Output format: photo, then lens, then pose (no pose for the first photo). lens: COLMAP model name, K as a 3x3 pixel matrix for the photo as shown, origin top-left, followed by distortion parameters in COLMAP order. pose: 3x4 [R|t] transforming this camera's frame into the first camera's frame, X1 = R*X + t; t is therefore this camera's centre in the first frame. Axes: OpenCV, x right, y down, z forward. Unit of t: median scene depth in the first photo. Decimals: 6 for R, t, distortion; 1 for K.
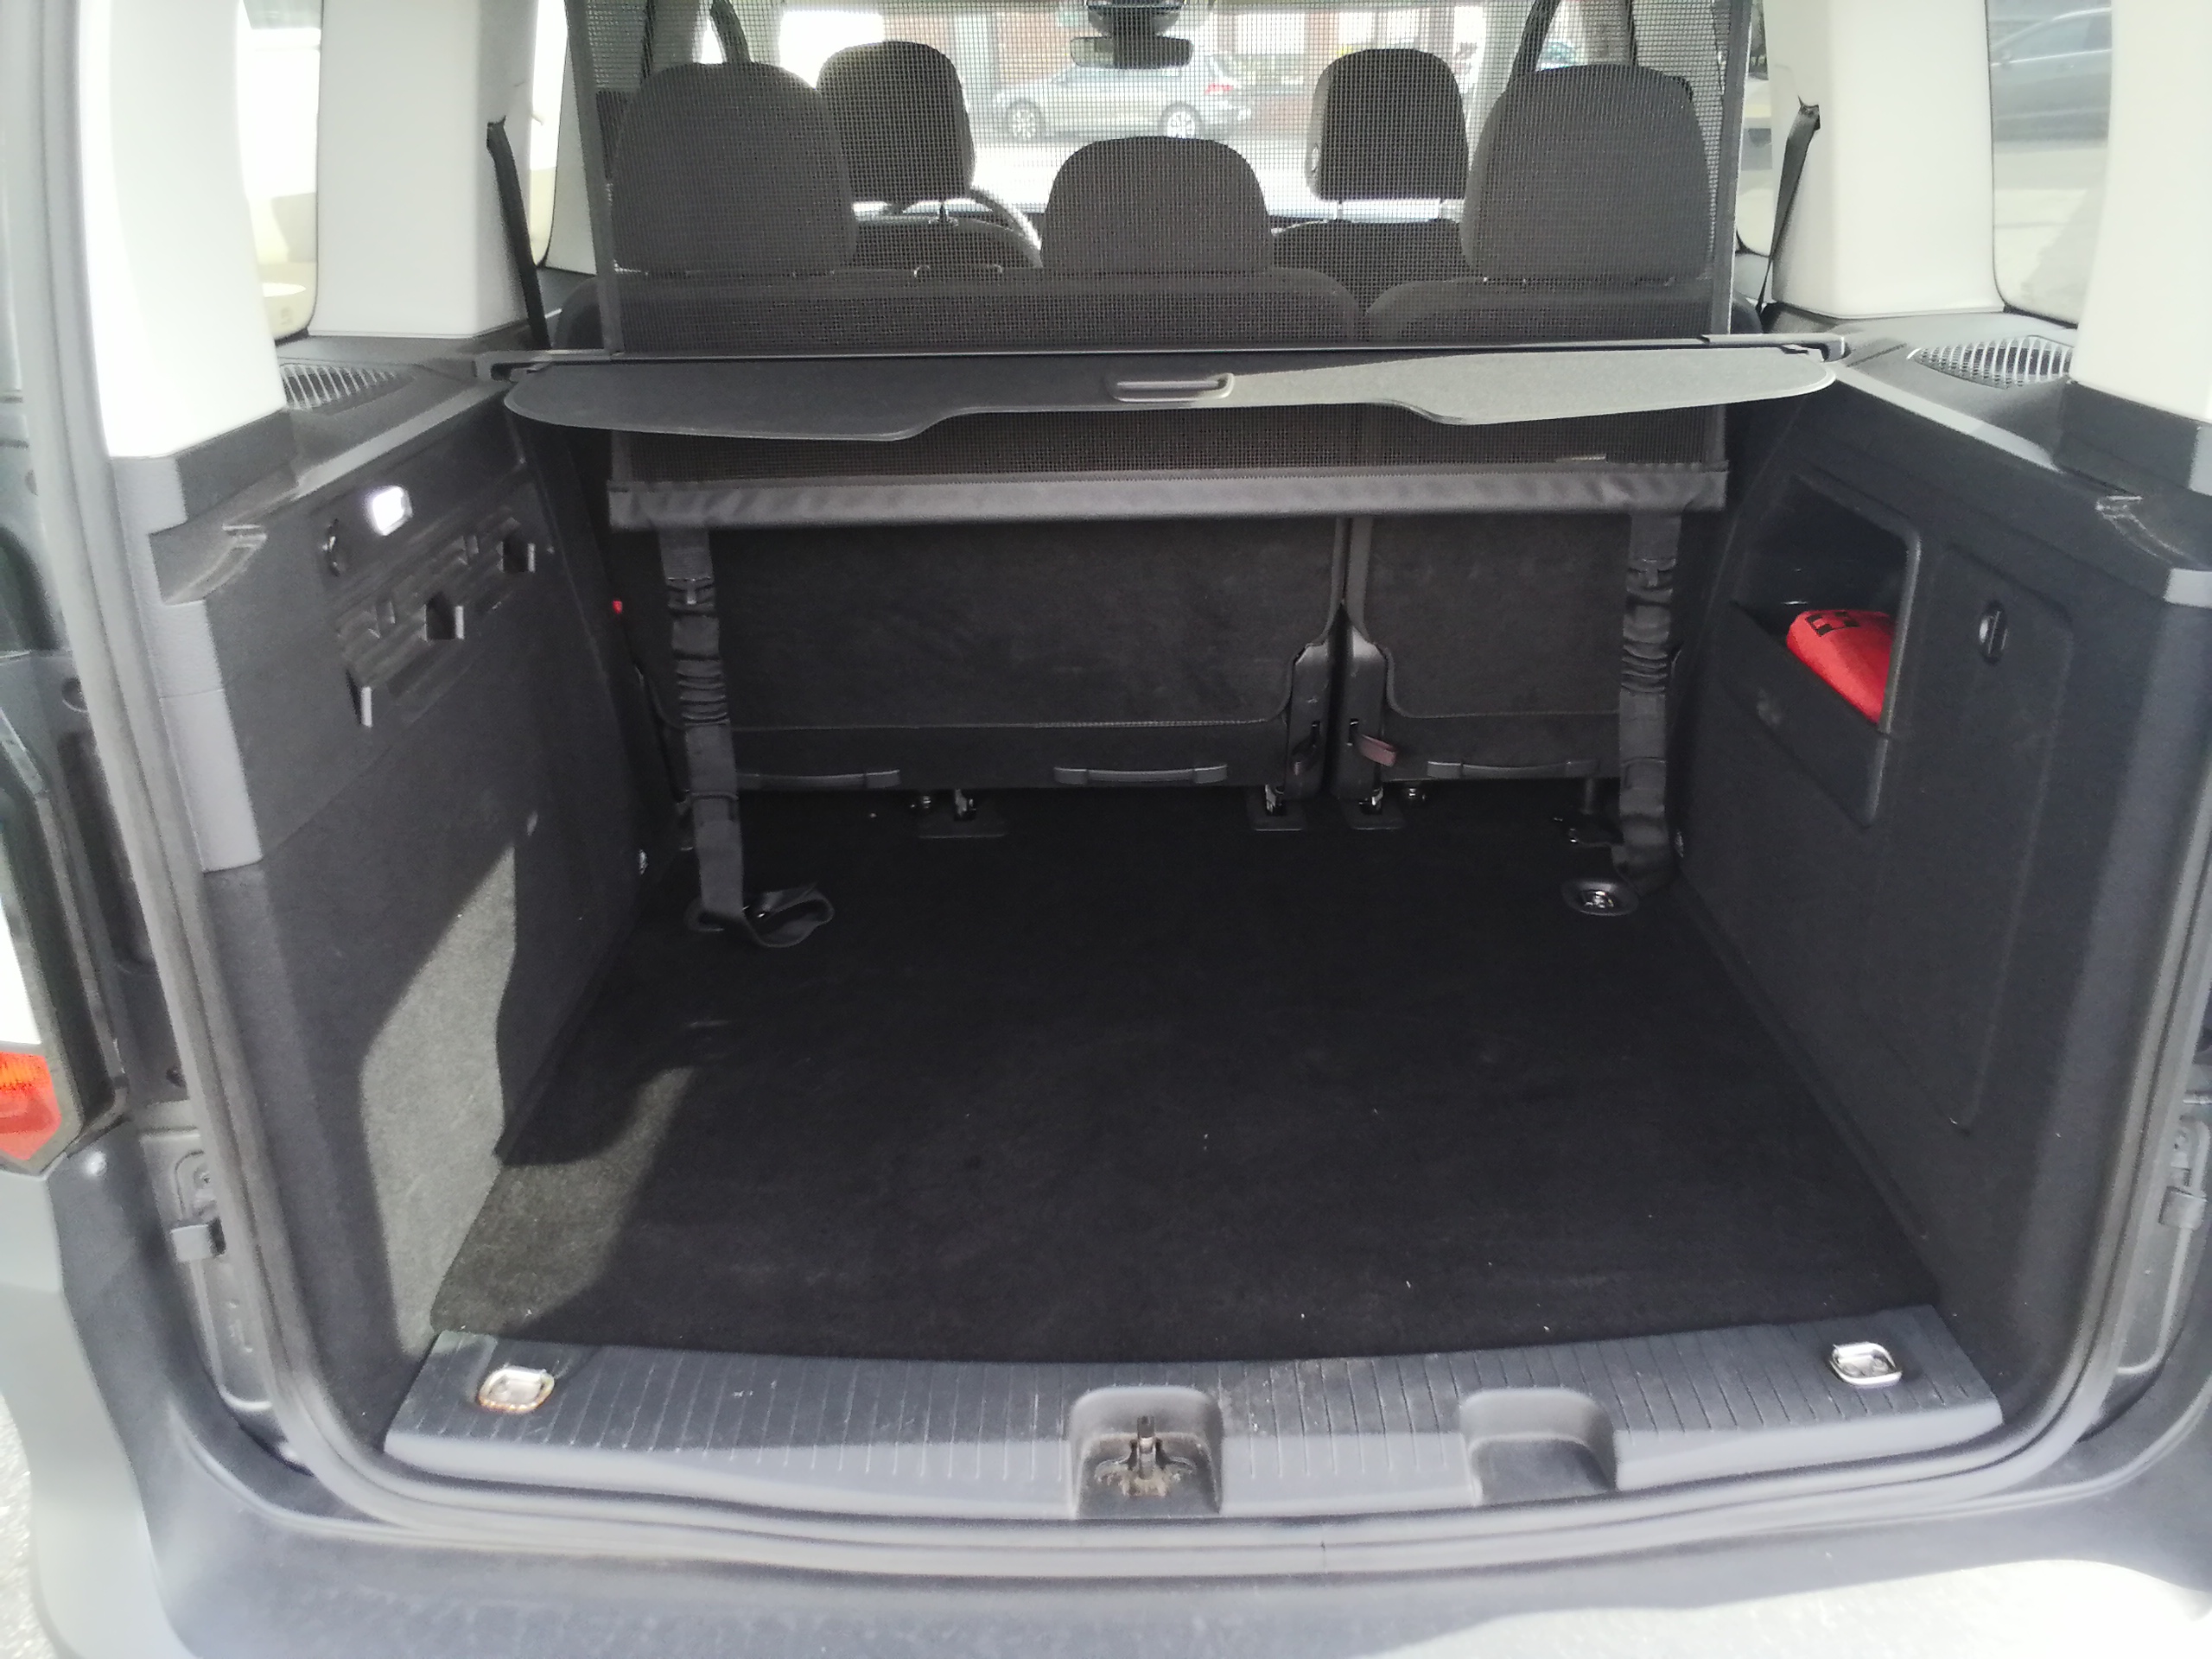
lens RADIAL K [[1752.4, 0, 1122.8], [0, 1752.4, 821.2], [0, 0, 1]] dist [-0.019590, 0.092465]
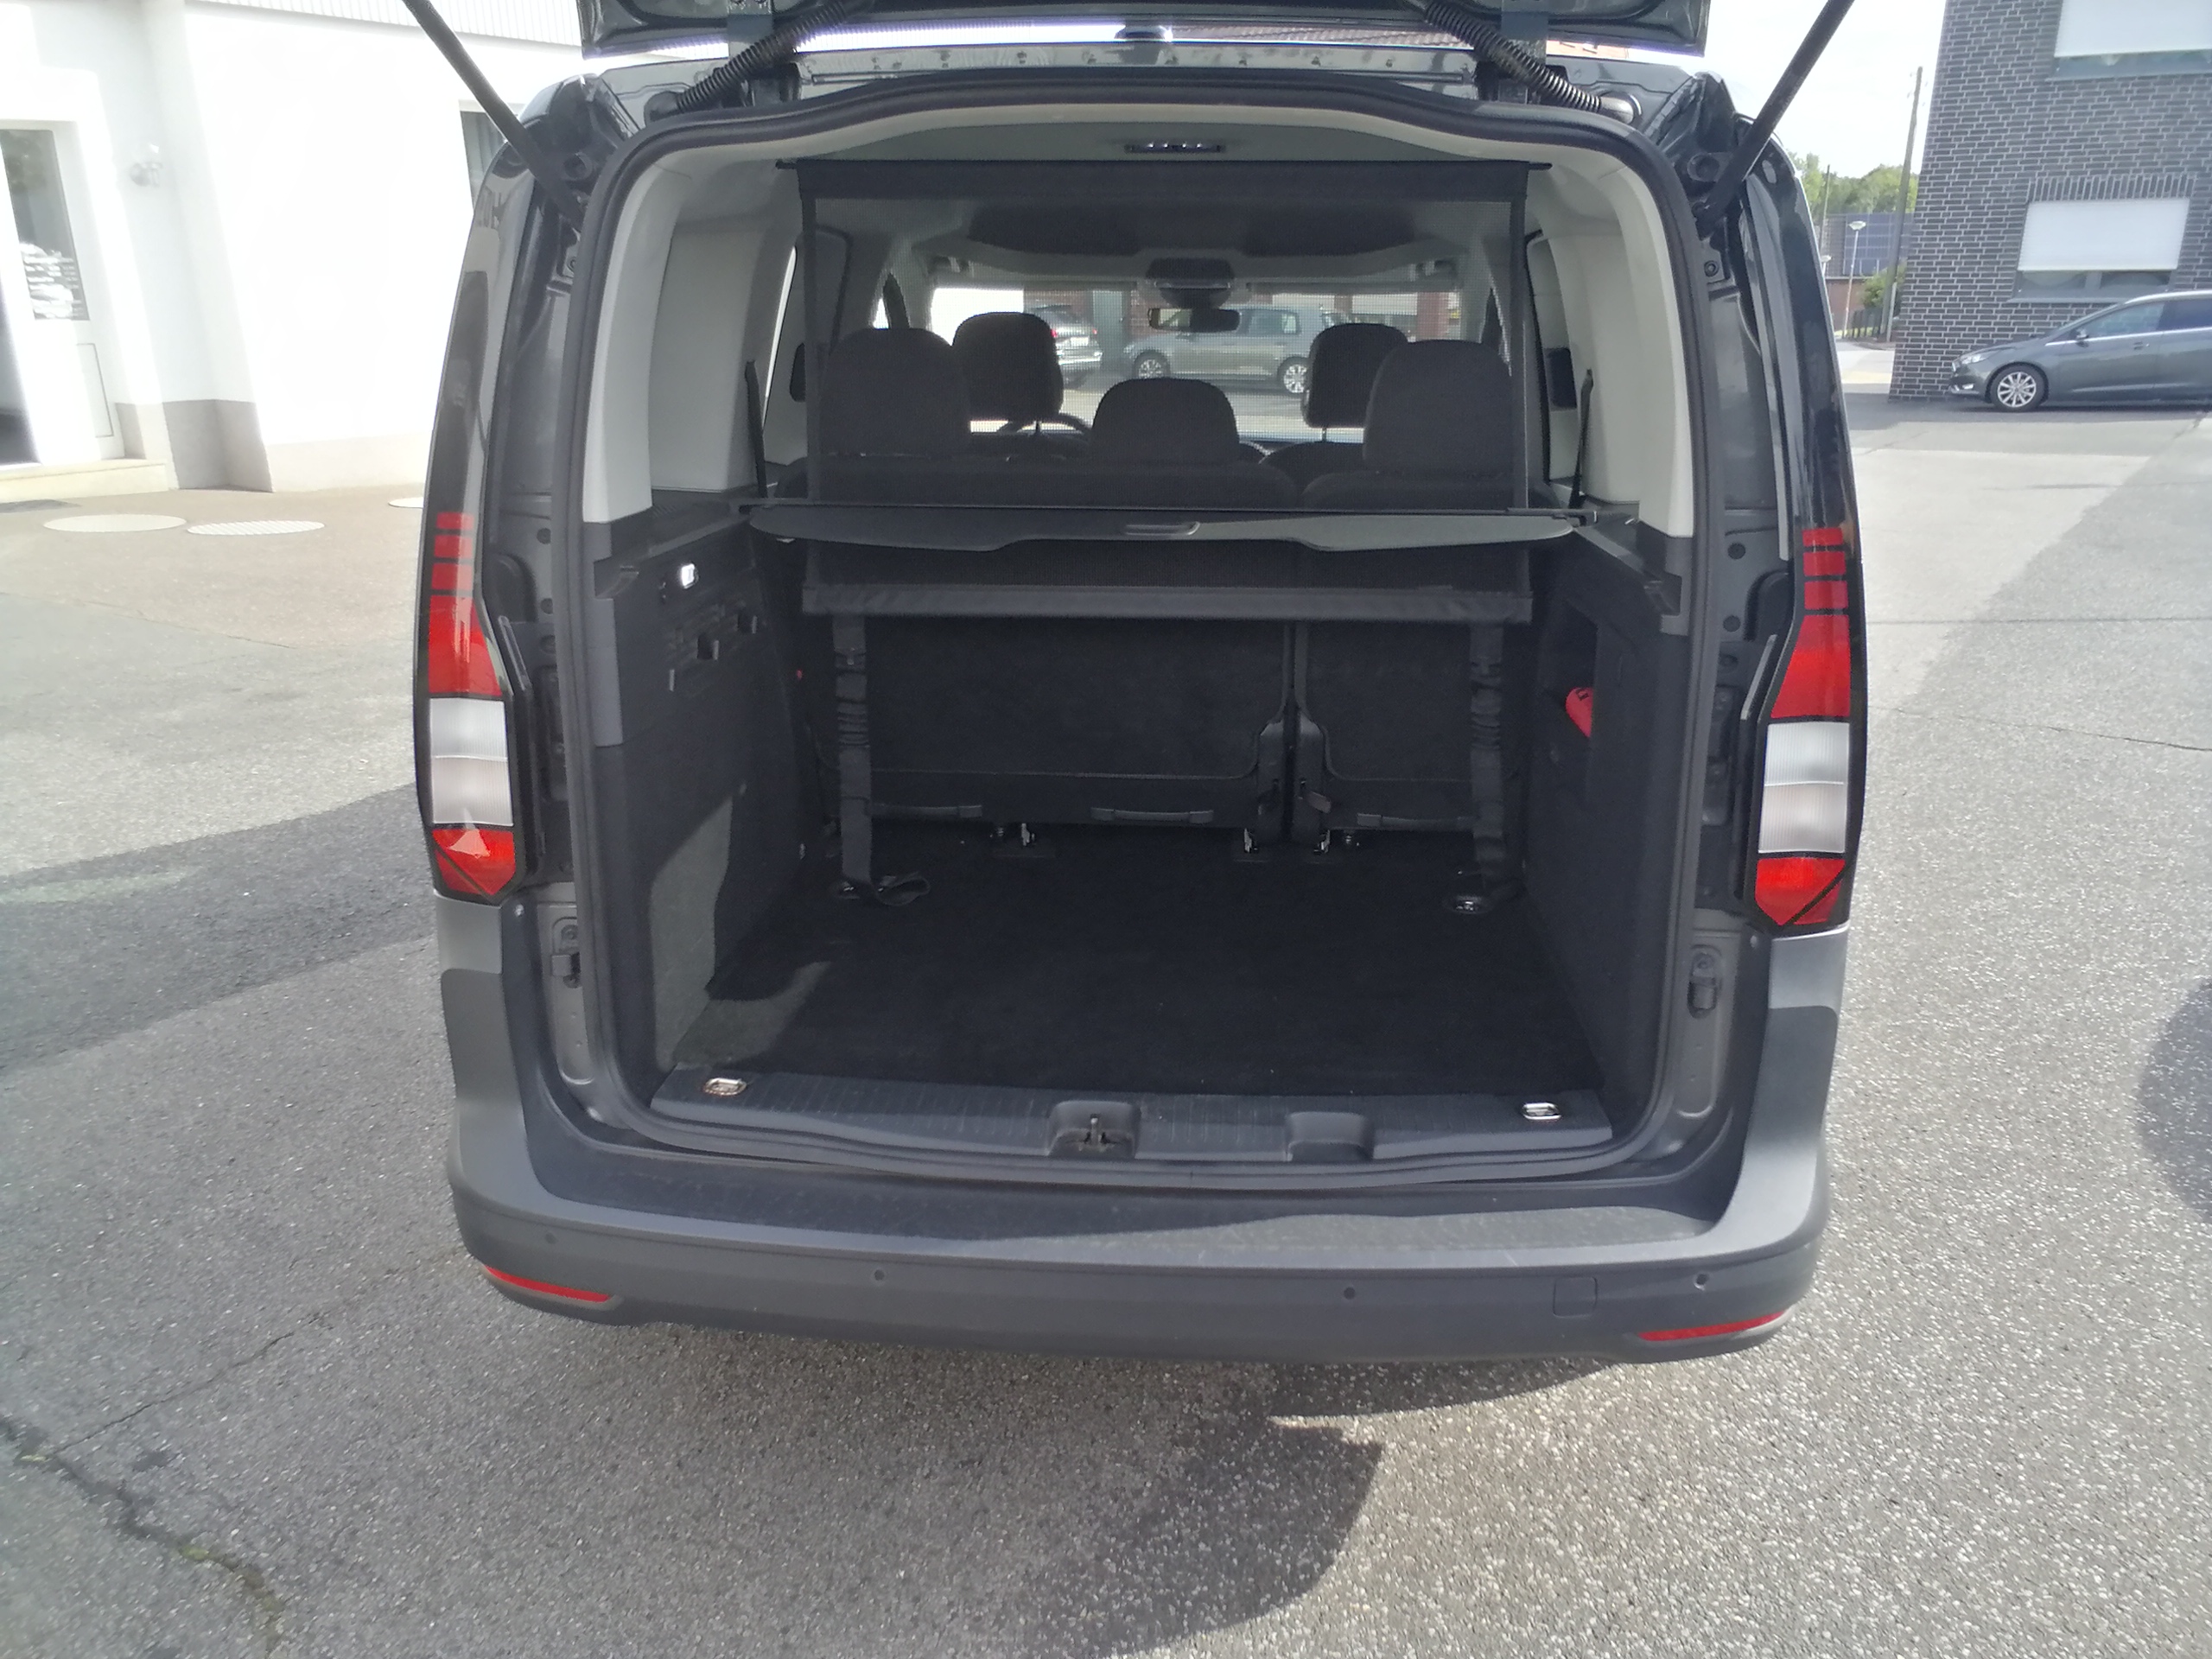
lens RADIAL K [[1752.4, 0, 1103.9], [0, 1752.4, 834.0], [0, 0, 1]] dist [-0.019590, 0.092465]
pose [[0.996391, 0.040849, -0.074405, 0.102636], [-0.049598, 0.991556, -0.119816, 0.211525], [0.068882, 0.123074, 0.990004, -0.523140]]
